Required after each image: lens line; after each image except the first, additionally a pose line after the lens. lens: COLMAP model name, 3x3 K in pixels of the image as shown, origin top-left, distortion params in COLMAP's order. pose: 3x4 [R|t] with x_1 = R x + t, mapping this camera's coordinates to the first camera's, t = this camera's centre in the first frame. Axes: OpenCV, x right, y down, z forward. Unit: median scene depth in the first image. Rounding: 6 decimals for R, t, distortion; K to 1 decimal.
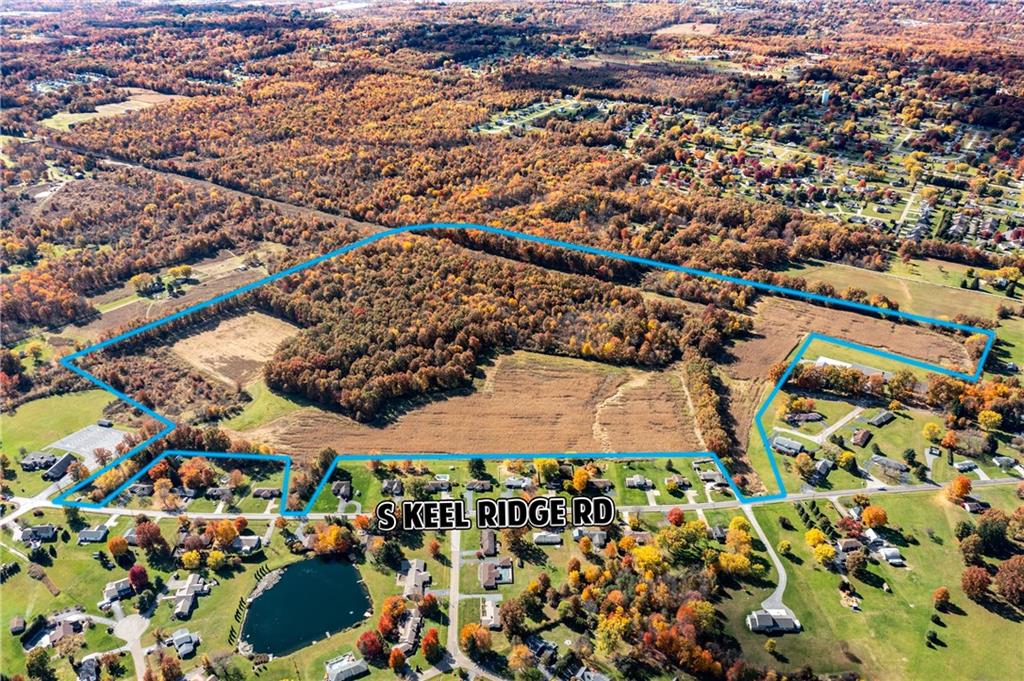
lens RADIAL K [[822.5, 0, 510.1], [0, 822.5, 339.1], [0, 0, 1]] dist [0.008998, 0.011481]
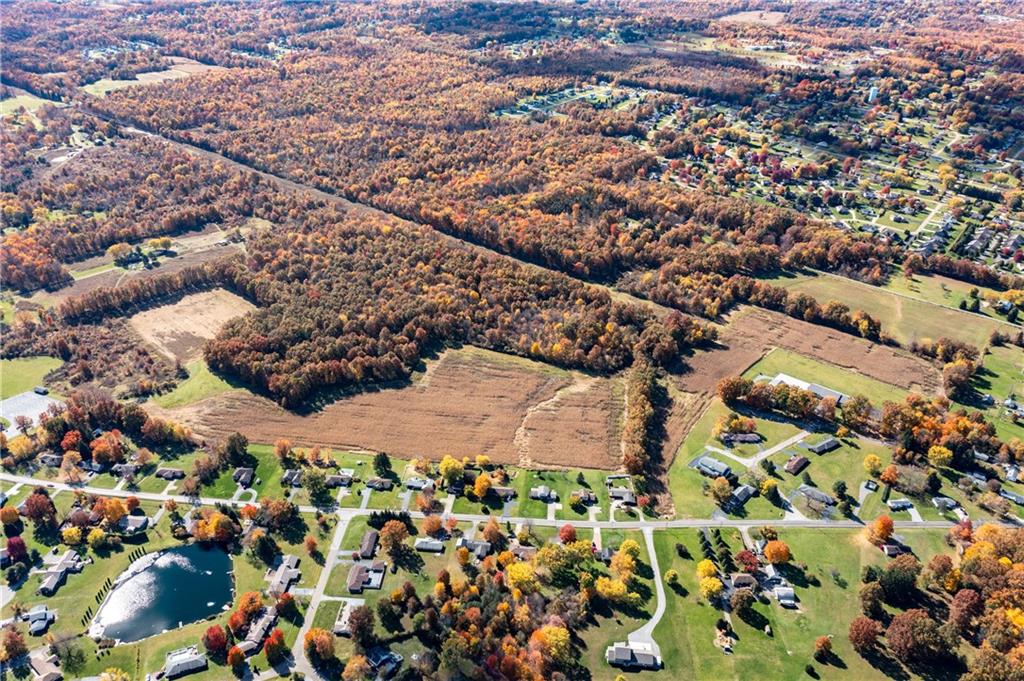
lens RADIAL K [[822.1, 0, 510.2], [0, 822.1, 341.3], [0, 0, 1]] dist [0.000135, 0.015693]
pose [[0.994242, 0.067445, -0.083276, 0.147687], [-0.065376, 0.997486, 0.027326, -0.021809], [0.084910, -0.021724, 0.996152, 0.034541]]
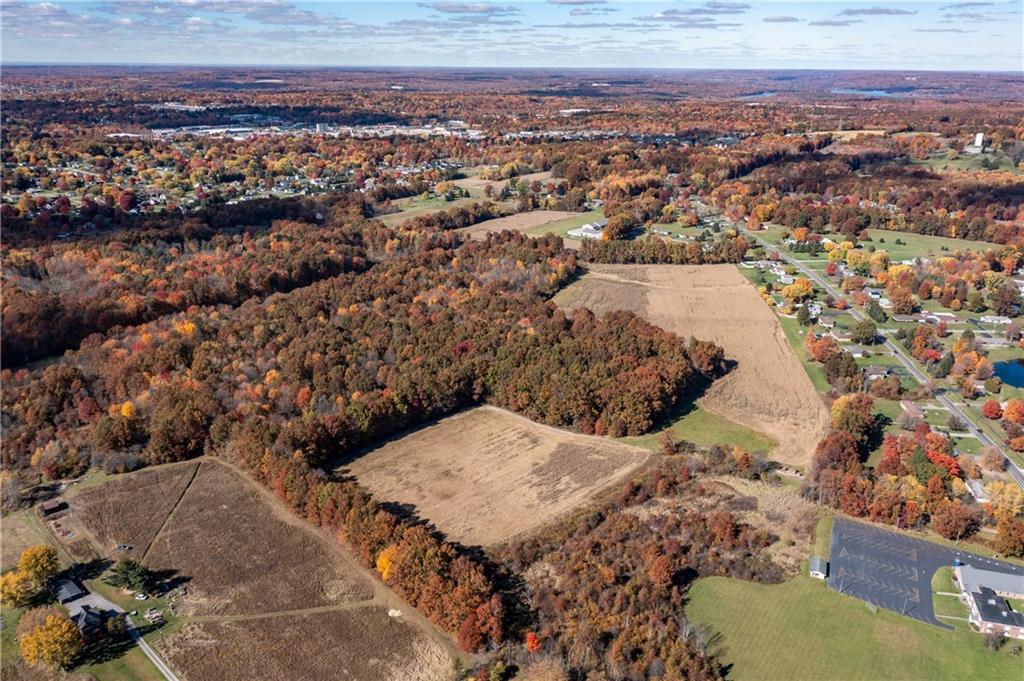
lens RADIAL K [[820.2, 0, 509.0], [0, 820.2, 341.4], [0, 0, 1]] dist [0.008729, 0.011713]
pose [[0.082987, -0.327996, 0.941027, -0.820388], [0.461318, 0.849660, 0.255467, -0.192517], [-0.883345, 0.412912, 0.221822, 0.896975]]
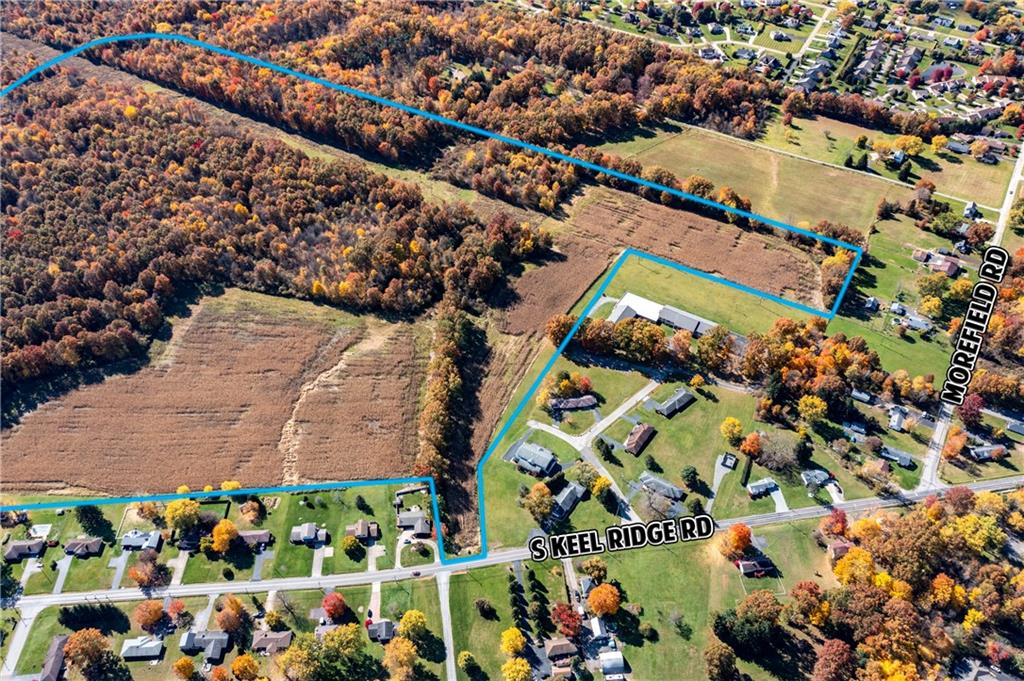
lens RADIAL K [[820.2, 0, 509.0], [0, 820.2, 341.4], [0, 0, 1]] dist [0.008729, 0.011713]
pose [[0.999341, -0.022856, 0.028182, 0.251342], [0.014229, 0.961321, 0.275063, -0.148222], [-0.033379, -0.274481, 0.961013, 0.273156]]
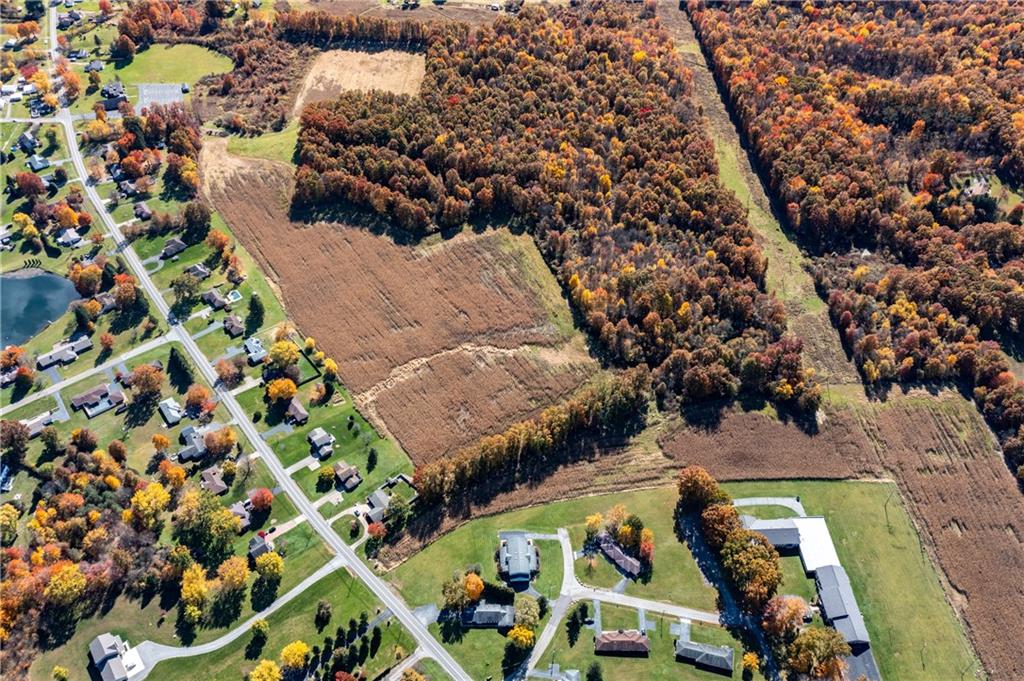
lens RADIAL K [[822.1, 0, 510.2], [0, 822.1, 341.3], [0, 0, 1]] dist [0.000135, 0.015693]
pose [[0.591415, 0.589874, -0.549797, 0.500384], [-0.394475, 0.806307, 0.440748, -0.247915], [0.703291, -0.043784, 0.709553, 0.461850]]
